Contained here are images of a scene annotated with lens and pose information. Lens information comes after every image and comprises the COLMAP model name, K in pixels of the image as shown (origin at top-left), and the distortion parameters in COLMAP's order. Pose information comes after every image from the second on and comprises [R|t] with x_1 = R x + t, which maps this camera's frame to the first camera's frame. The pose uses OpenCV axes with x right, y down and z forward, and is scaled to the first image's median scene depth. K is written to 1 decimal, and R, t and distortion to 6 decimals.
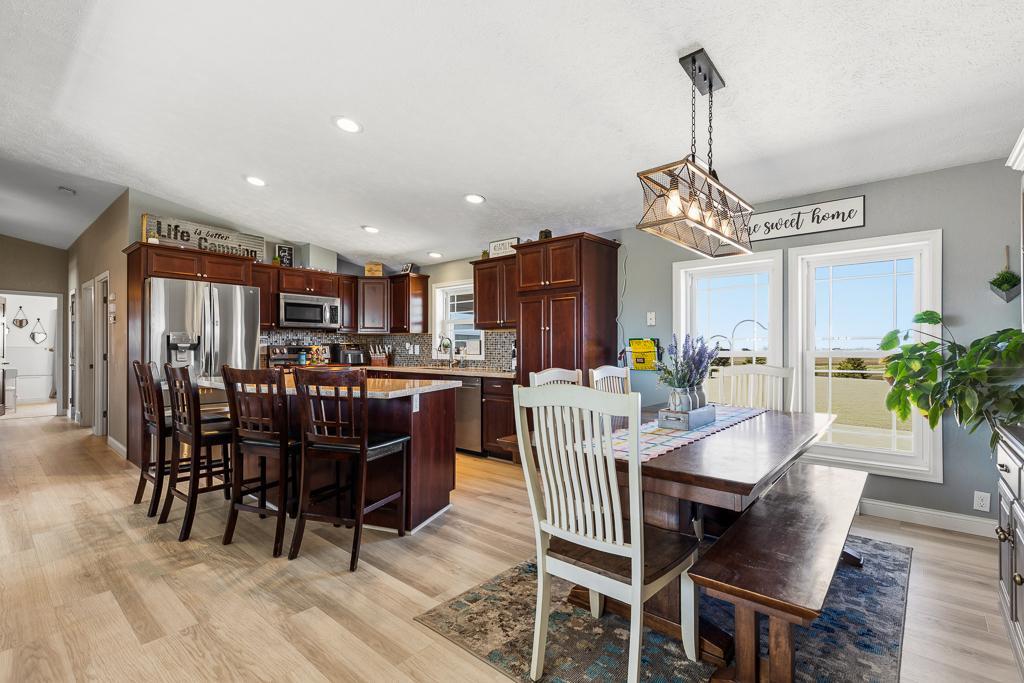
lens RADIAL K [[469.5, 0, 527.7], [0, 469.5, 347.9], [0, 0, 1]] dist [0.007775, -0.001648]
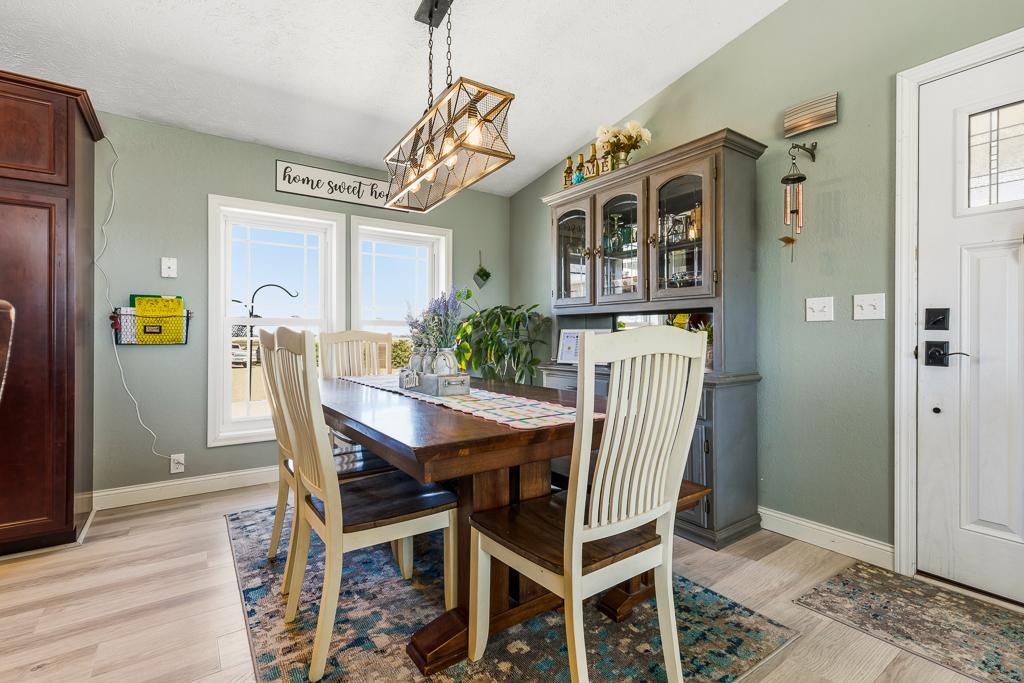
lens RADIAL K [[469.5, 0, 515.6], [0, 469.5, 334.3], [0, 0, 1]] dist [0.007775, -0.001648]
pose [[0.251724, 0.002448, 0.967796, -0.213198], [-0.005479, 0.999984, -0.001104, 0.024957], [-0.967784, -0.005025, 0.251733, 0.292569]]
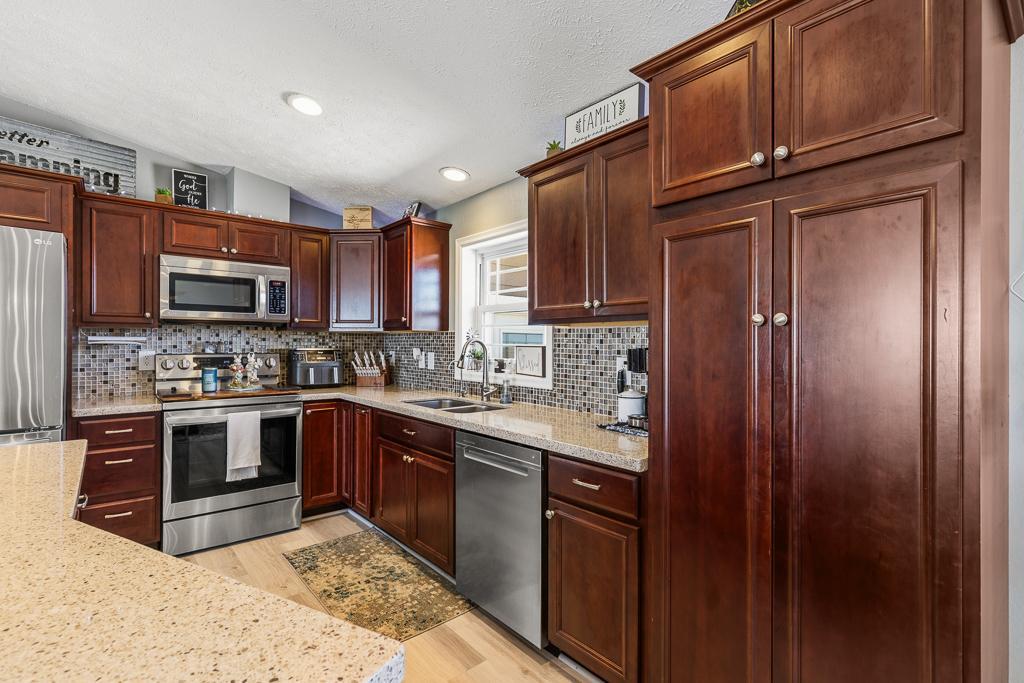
lens RADIAL K [[469.5, 0, 505.5], [0, 469.5, 342.2], [0, 0, 1]] dist [0.007775, -0.001648]
pose [[0.981470, 0.005596, -0.191536, -0.051094], [-0.005902, 0.999982, -0.001026, -0.021115], [0.191527, 0.002138, 0.981485, 0.562642]]
